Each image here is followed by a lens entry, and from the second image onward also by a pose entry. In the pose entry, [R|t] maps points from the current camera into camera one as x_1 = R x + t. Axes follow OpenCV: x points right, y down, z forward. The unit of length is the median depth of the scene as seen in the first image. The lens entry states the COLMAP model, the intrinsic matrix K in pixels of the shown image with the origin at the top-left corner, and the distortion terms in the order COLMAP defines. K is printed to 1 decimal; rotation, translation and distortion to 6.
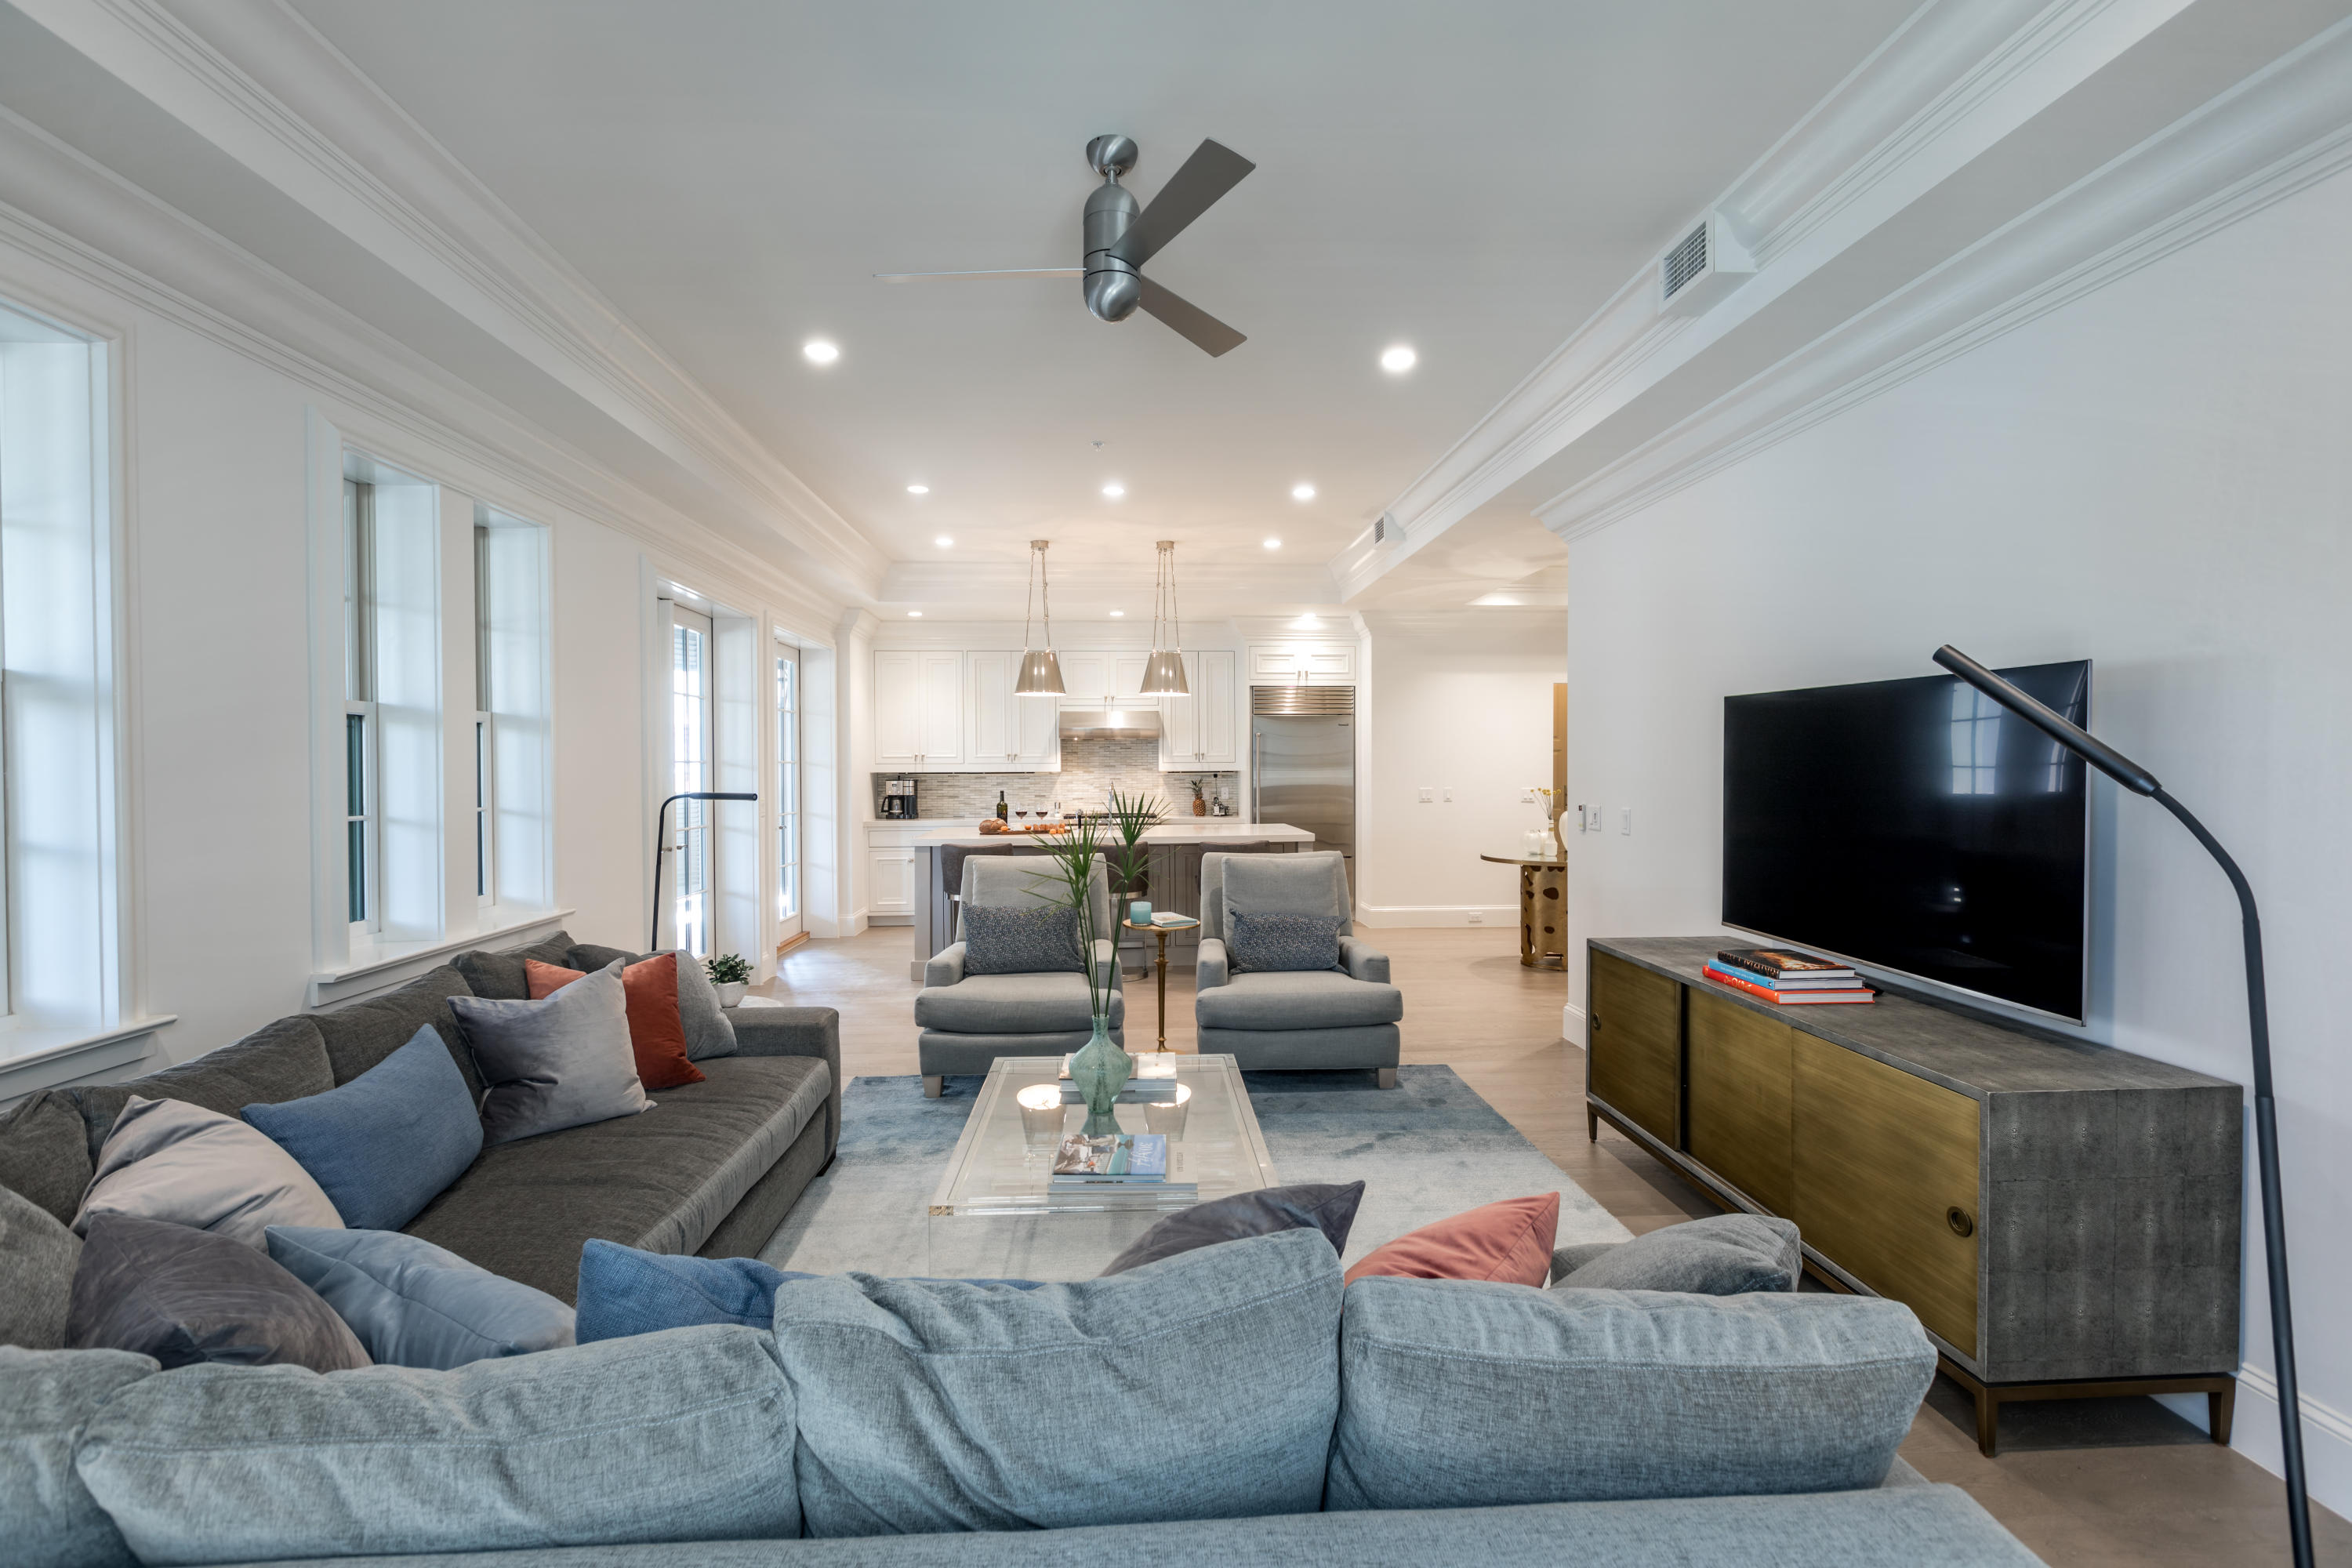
lens RADIAL K [[1060.3, 0, 1170.4], [0, 1060.3, 778.4], [0, 0, 1]] dist [0.000152, 0.000100]
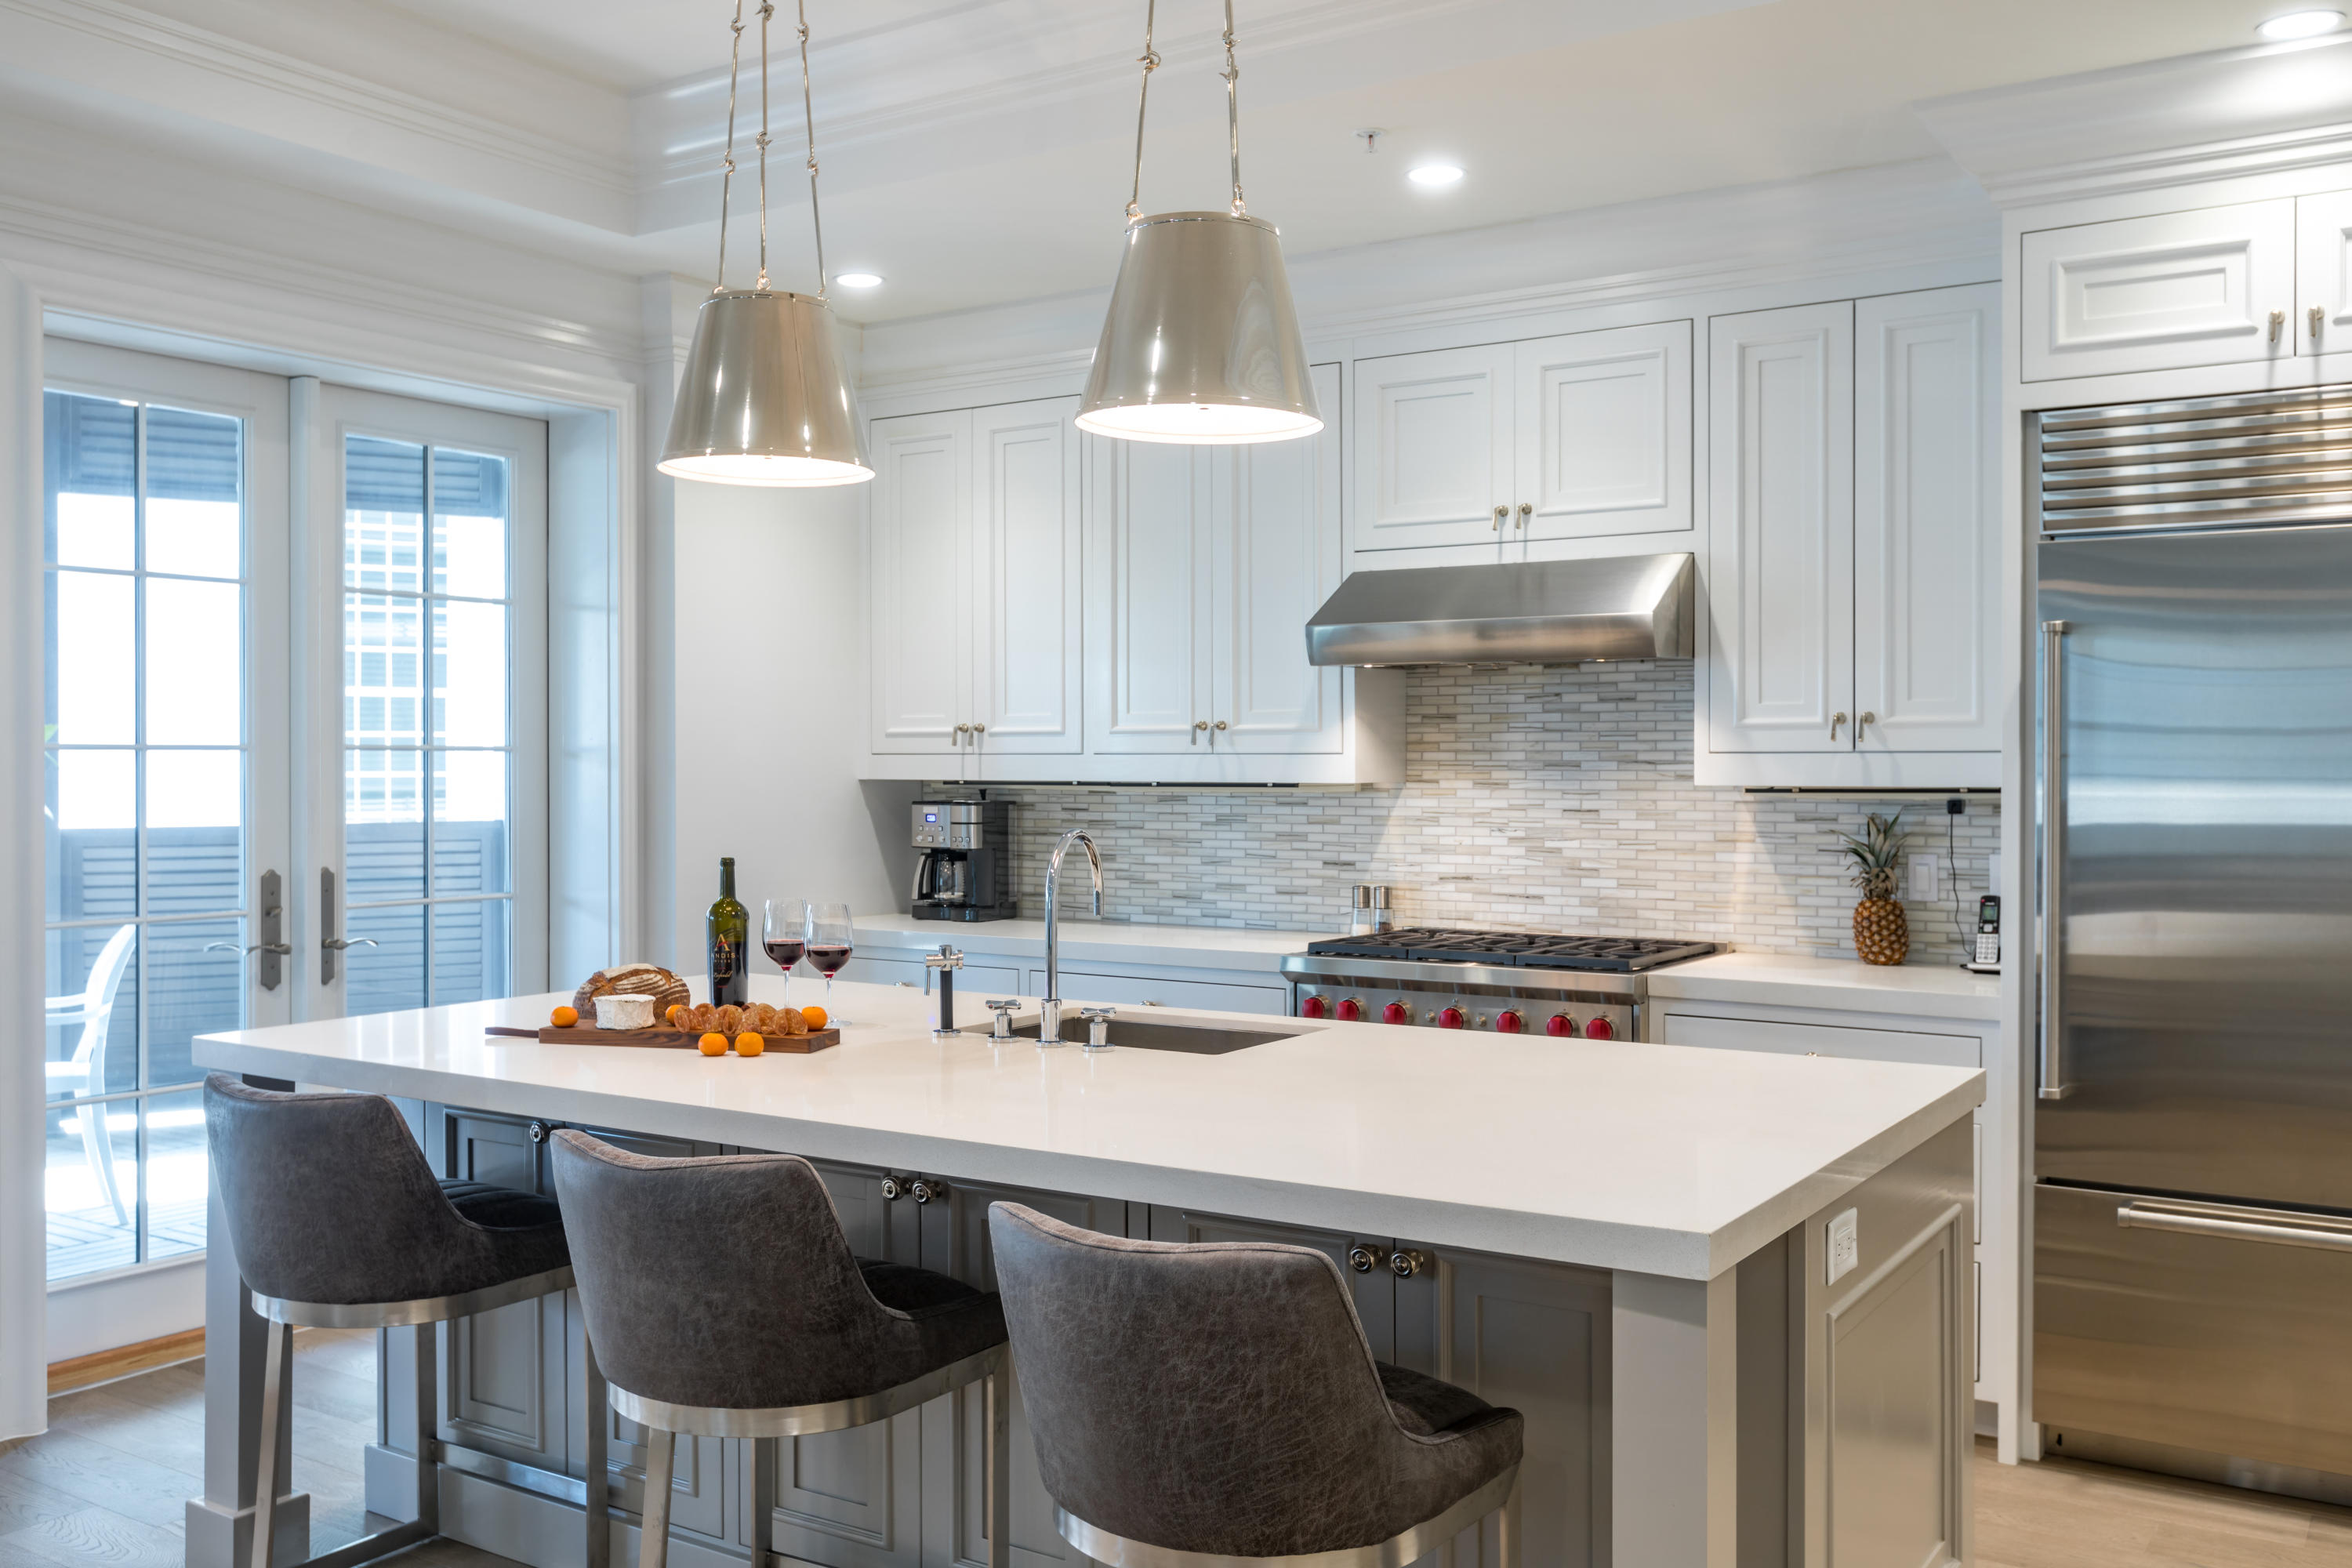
lens RADIAL K [[1984.2, 0, 1154.3], [0, 1984.2, 792.6], [0, 0, 1]] dist [-0.031179, 0.000698]
pose [[0.798397, 0.013546, -0.601979, 0.217141], [-0.012119, 0.999906, 0.006427, -0.008183], [0.602010, 0.002164, 0.798486, 0.672928]]
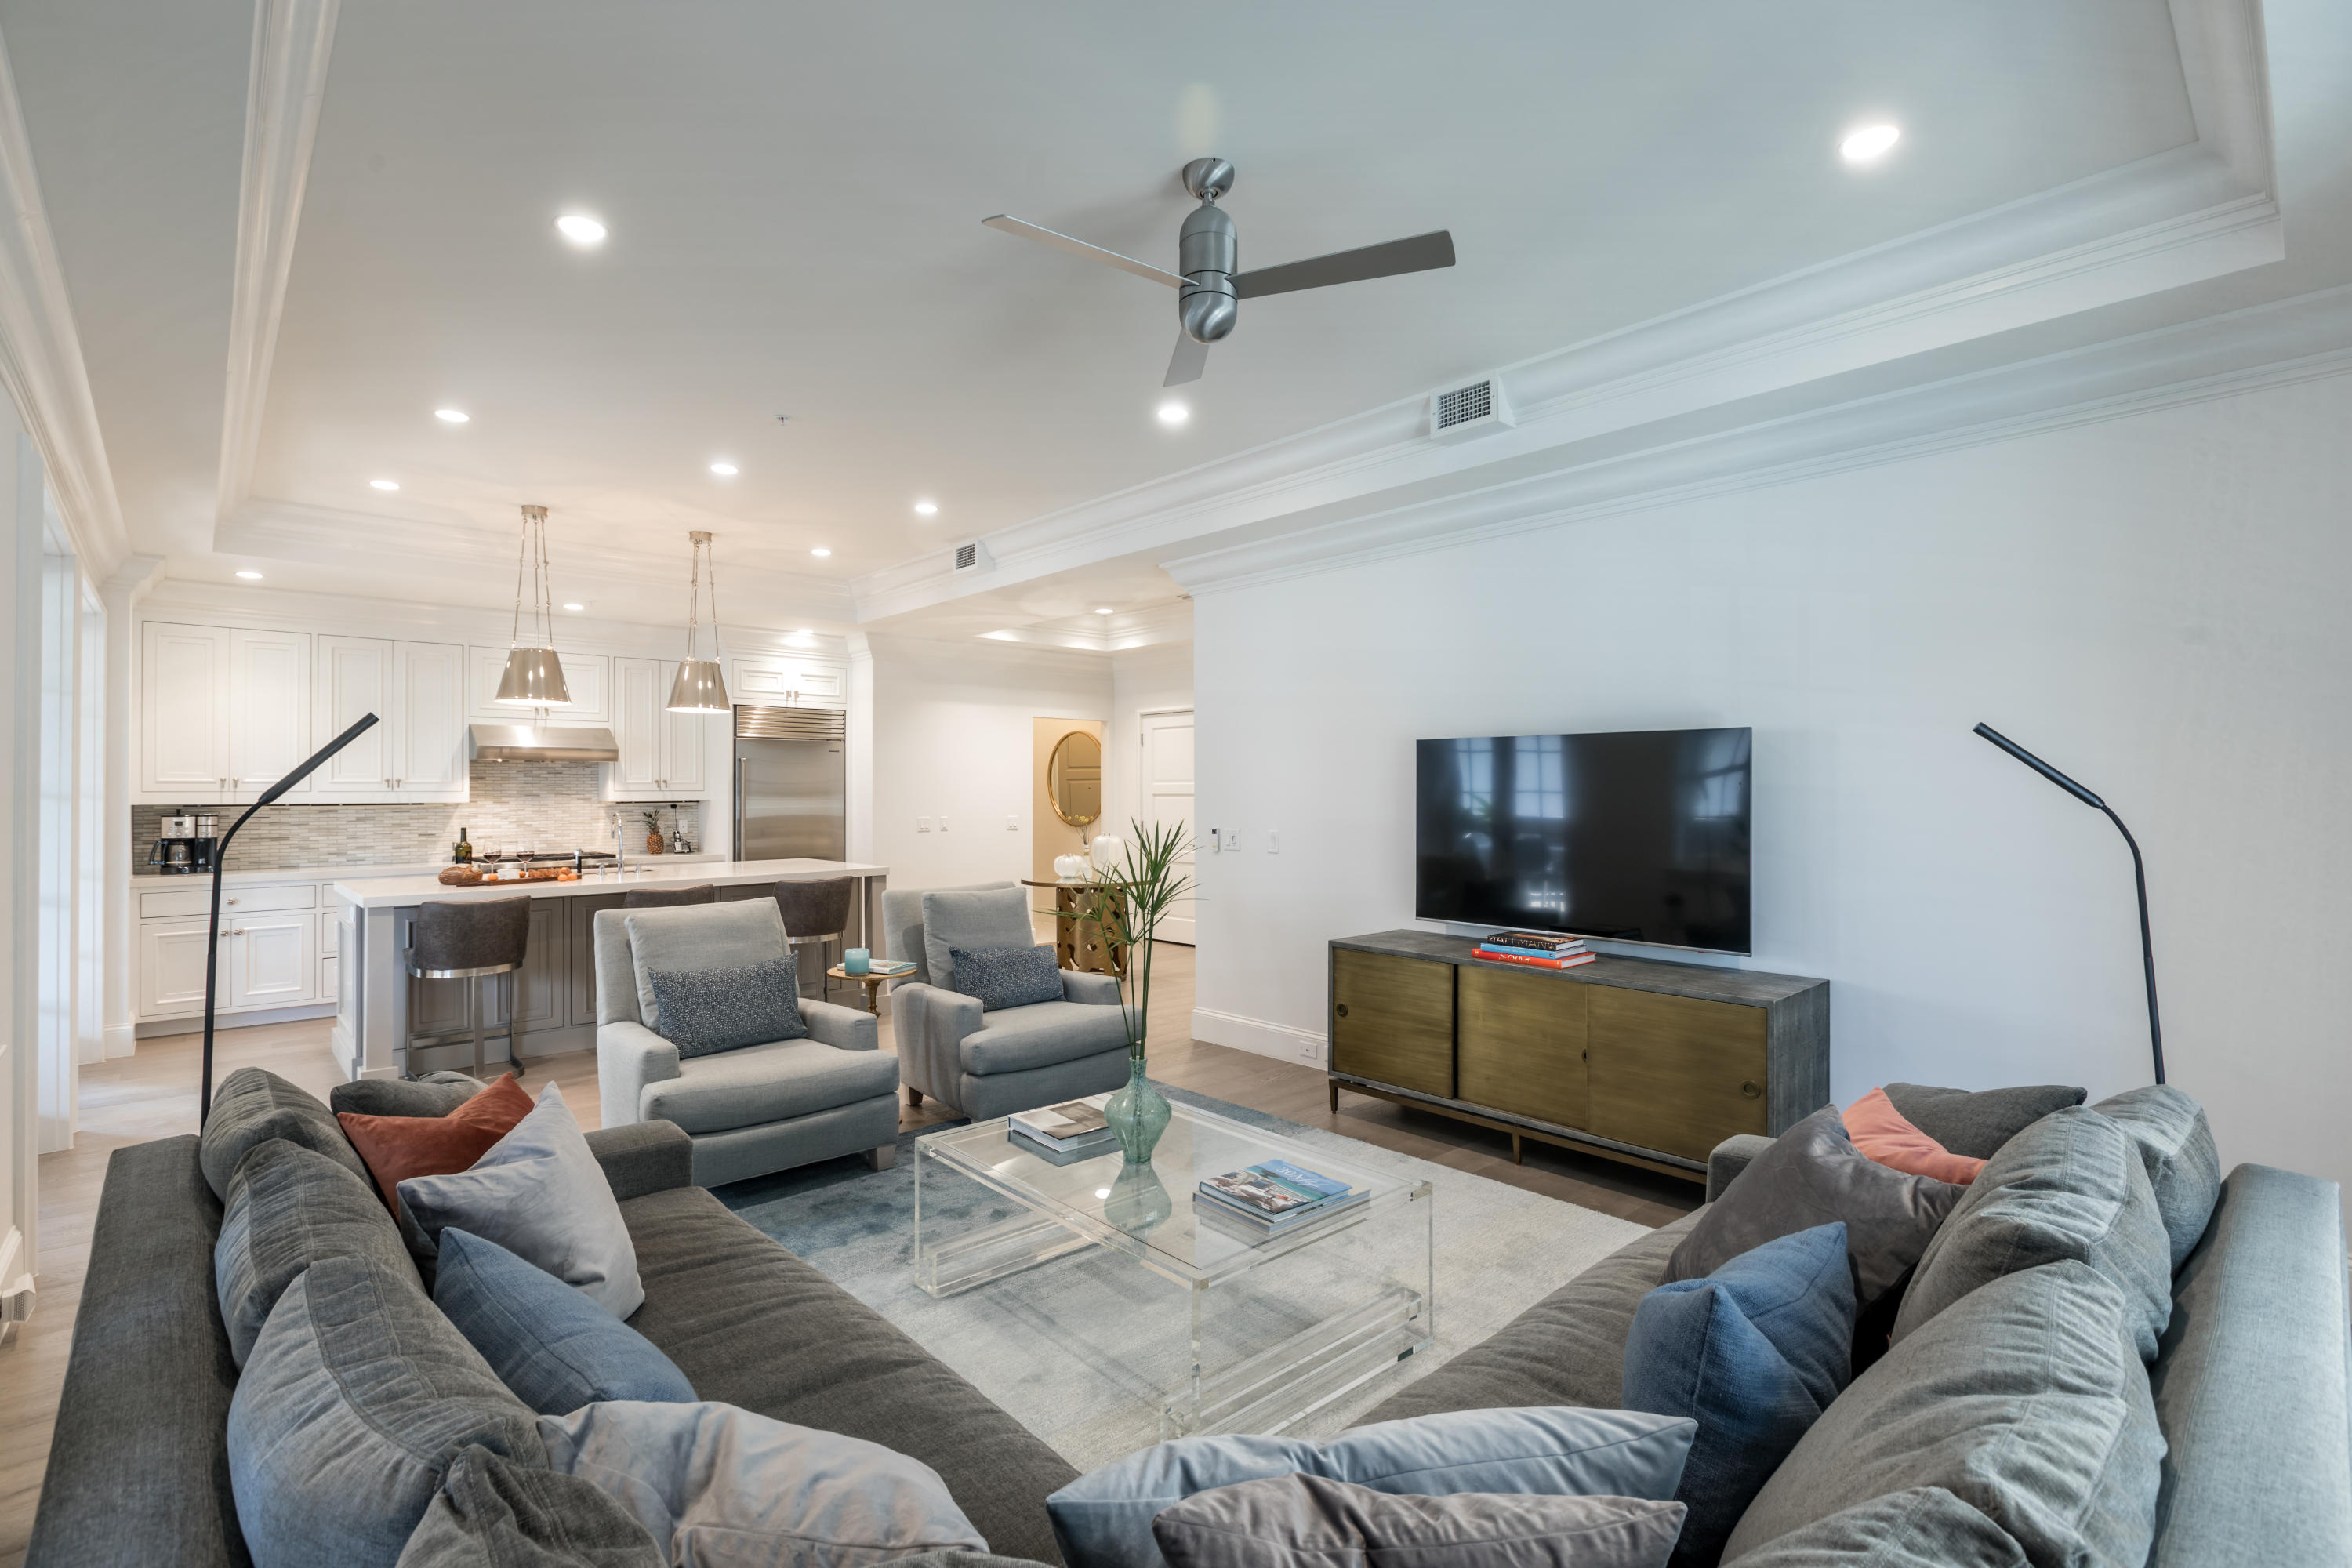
lens RADIAL K [[1077.3, 0, 1178.1], [0, 1077.3, 783.1], [0, 0, 1]] dist [-0.007211, -0.000903]
pose [[0.769788, 0.007147, 0.638260, -0.254540], [0.007944, 0.999753, -0.020776, -0.000277], [-0.638251, 0.021063, 0.769540, 0.091693]]
